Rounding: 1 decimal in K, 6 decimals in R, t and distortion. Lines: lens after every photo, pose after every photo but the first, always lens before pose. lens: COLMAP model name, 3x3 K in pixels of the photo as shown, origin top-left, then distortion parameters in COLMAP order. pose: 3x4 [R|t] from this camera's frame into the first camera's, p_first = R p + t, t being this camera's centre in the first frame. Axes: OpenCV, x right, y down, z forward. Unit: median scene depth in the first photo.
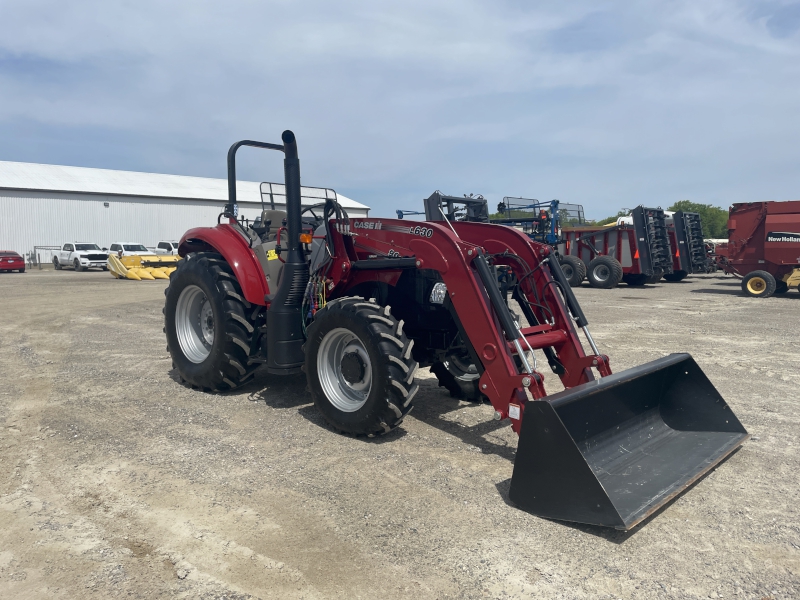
lens RADIAL K [[610.3, 0, 400.0], [0, 610.3, 300.0], [0, 0, 1]] dist [0.080857, -0.101565]
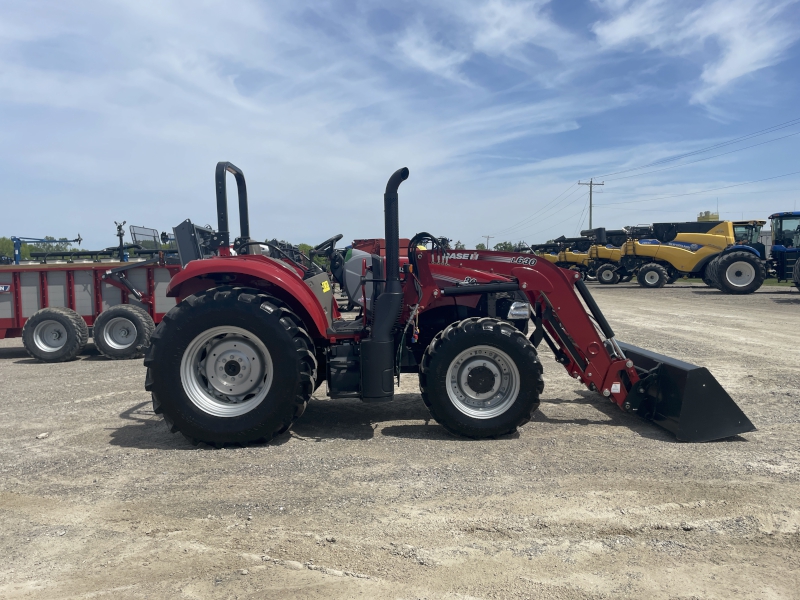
lens RADIAL K [[610.3, 0, 400.0], [0, 610.3, 300.0], [0, 0, 1]] dist [0.080857, -0.101565]
pose [[0.707956, -0.050518, 0.704447, -0.932119], [0.086121, 0.996170, -0.015111, -0.032210], [-0.700986, 0.071366, 0.709596, 0.265950]]
